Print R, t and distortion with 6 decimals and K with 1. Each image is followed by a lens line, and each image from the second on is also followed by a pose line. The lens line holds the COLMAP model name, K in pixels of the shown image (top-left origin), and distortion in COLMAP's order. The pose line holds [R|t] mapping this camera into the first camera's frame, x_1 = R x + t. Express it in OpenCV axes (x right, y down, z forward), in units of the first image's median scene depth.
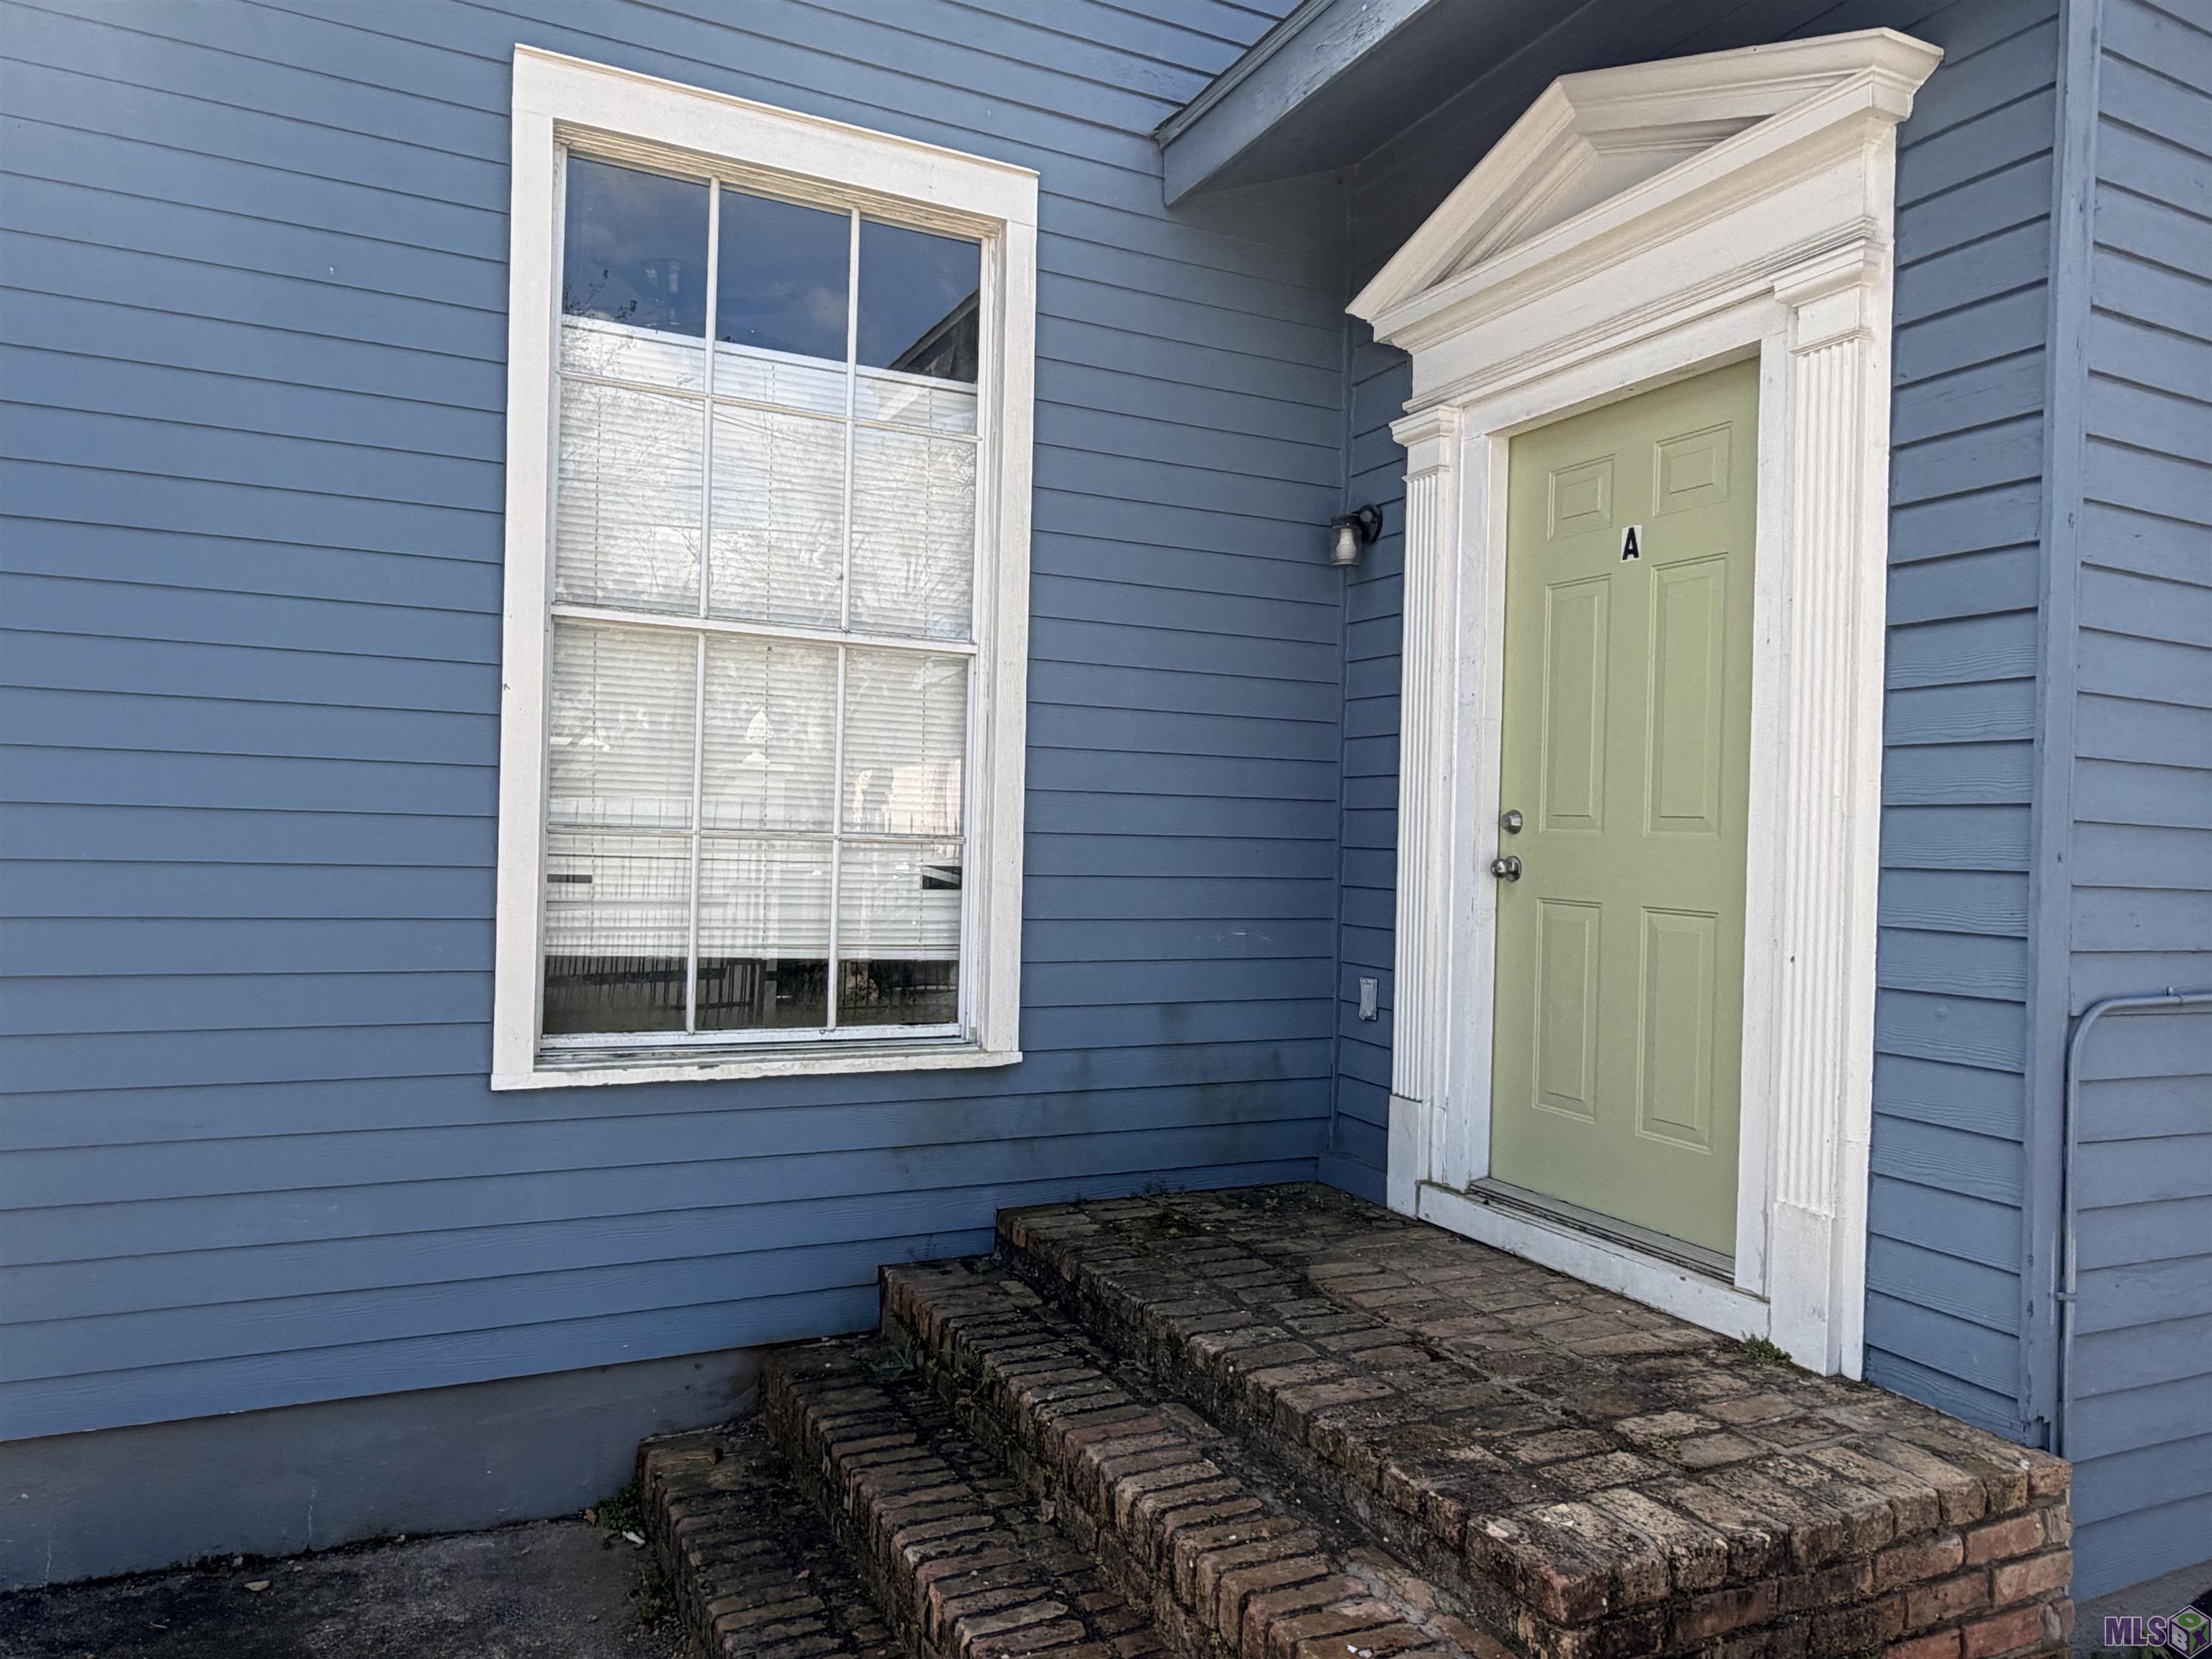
lens RADIAL K [[1513.4, 0, 1112.2], [0, 1513.4, 818.9], [0, 0, 1]] dist [-0.003759, 0.000241]
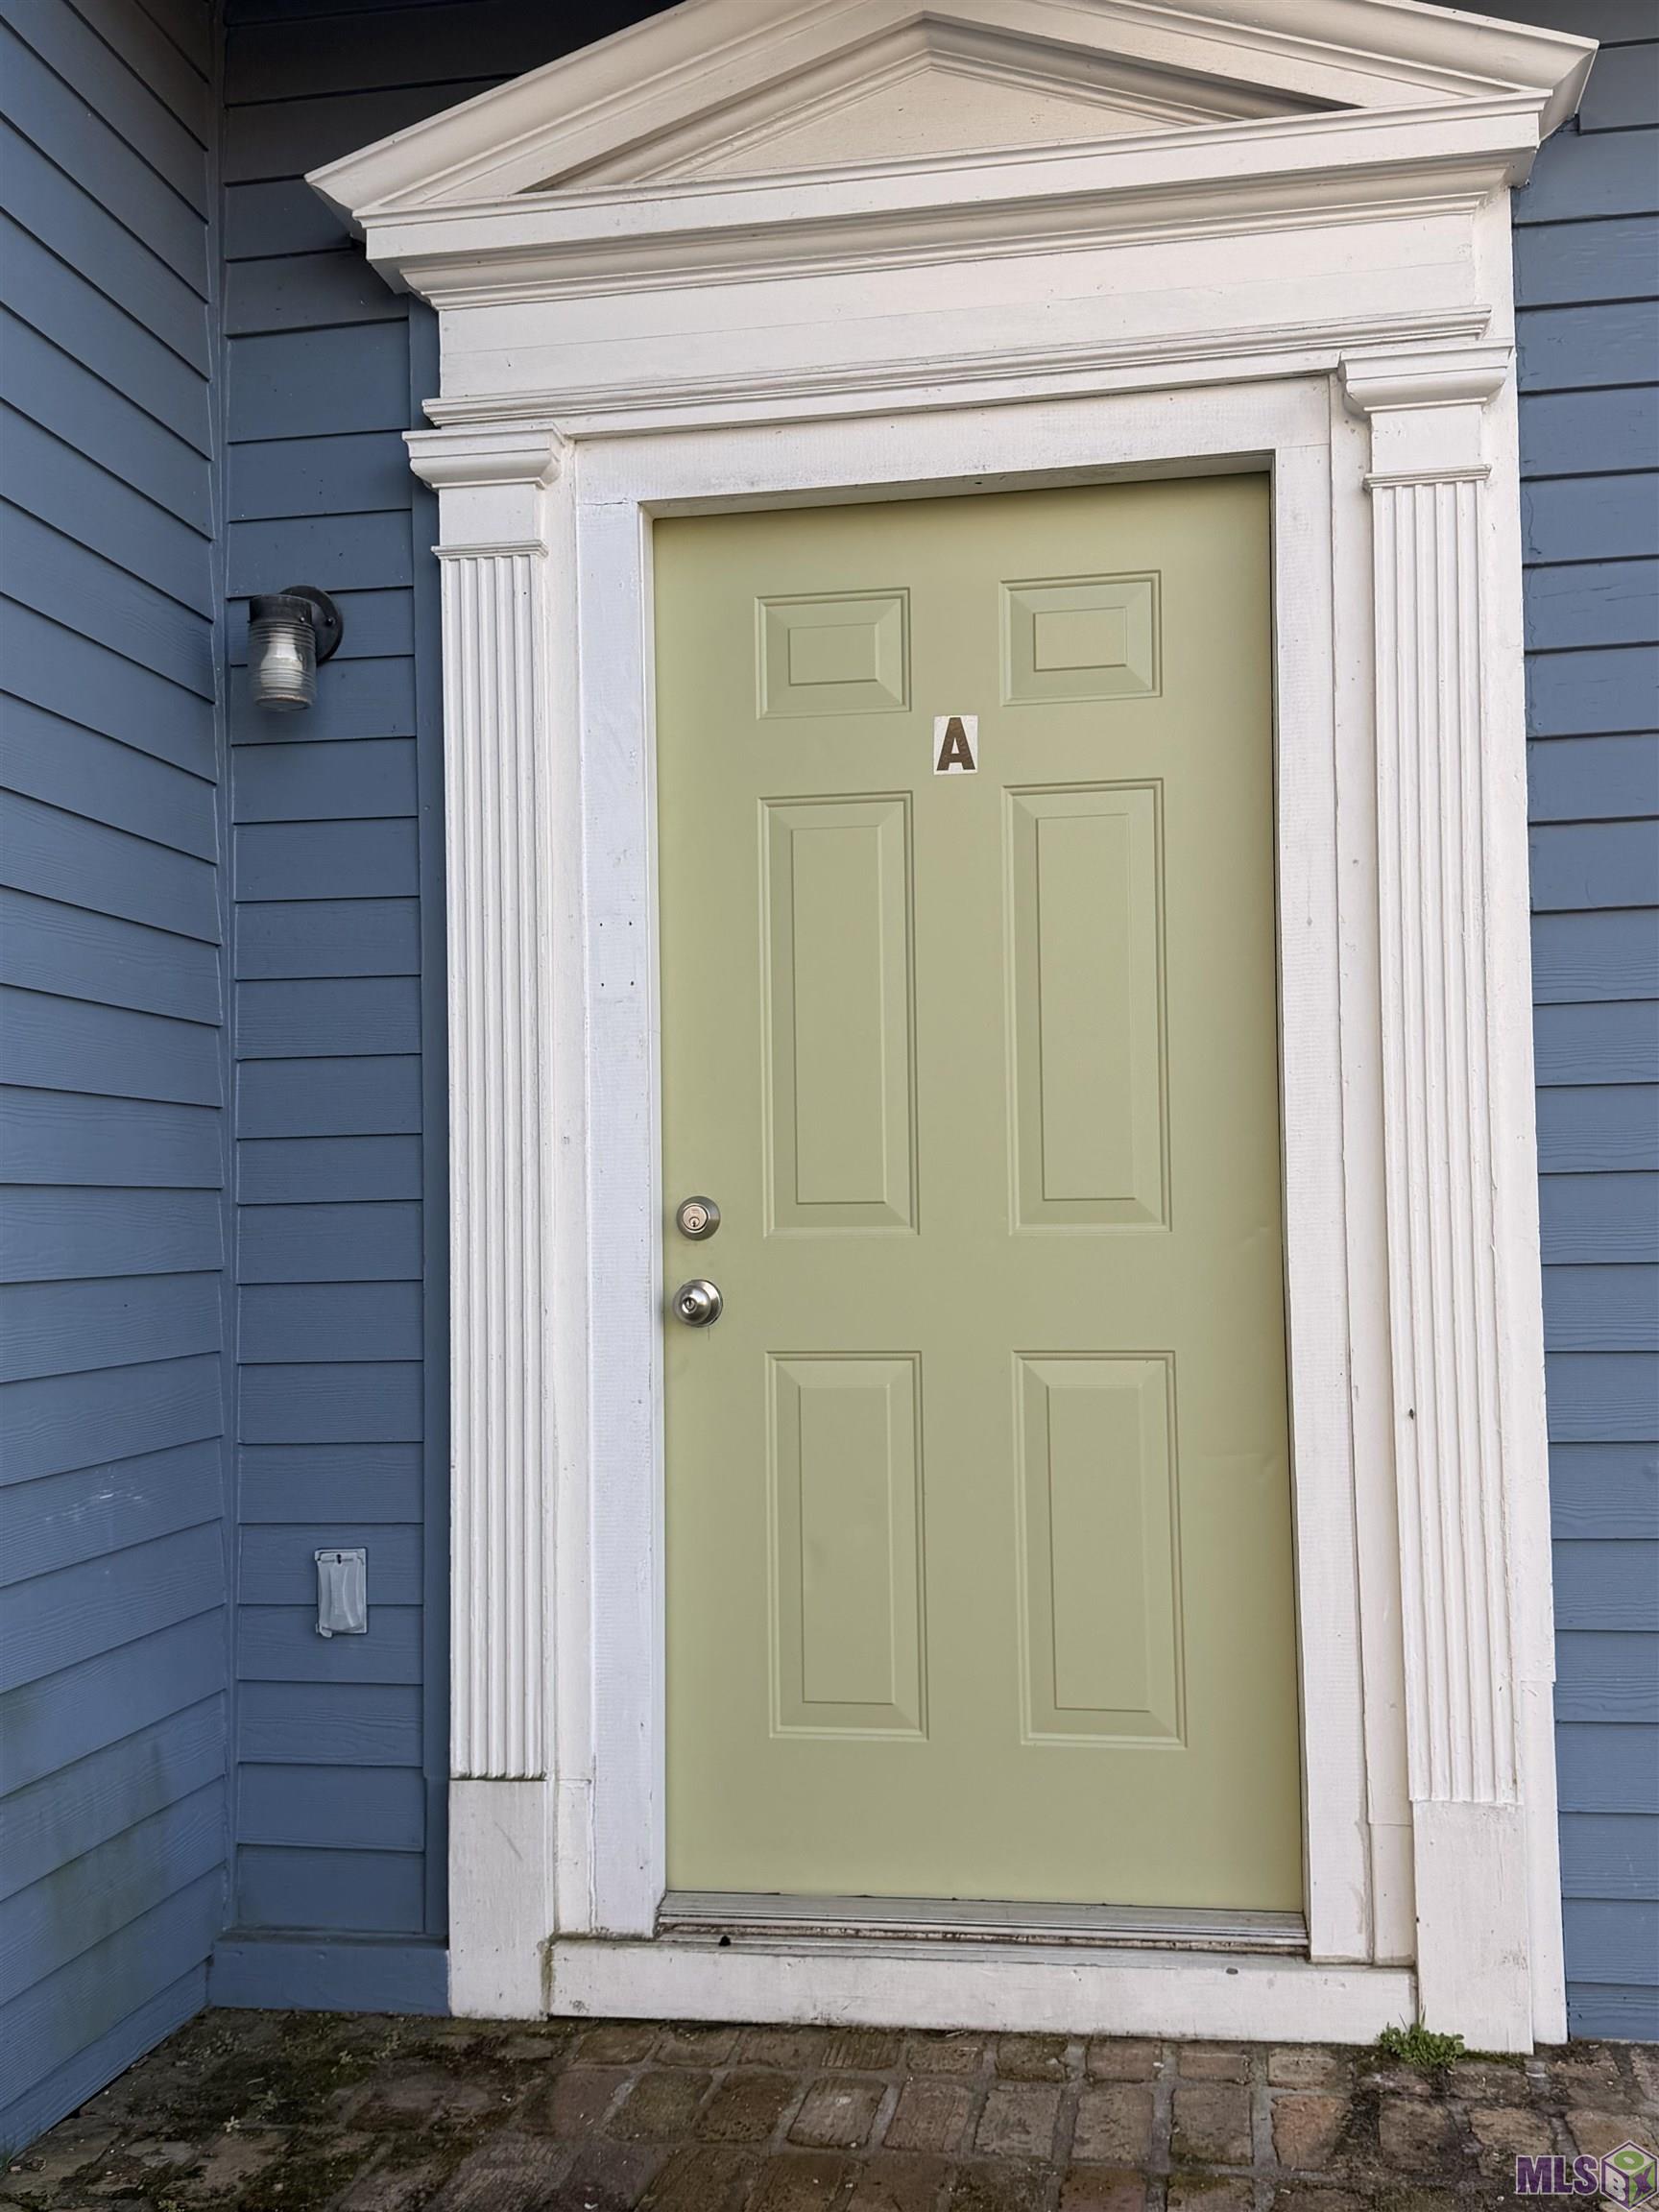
lens RADIAL K [[2161.1, 0, 829.5], [0, 2161.1, 1106.0], [0, 0, 1]] dist [0.144059, -0.280059]
pose [[0.575139, 0.002420, 0.818052, -0.363580], [0.029956, 0.999263, -0.024017, -0.018990], [-0.817507, 0.038318, 0.574643, 0.524200]]
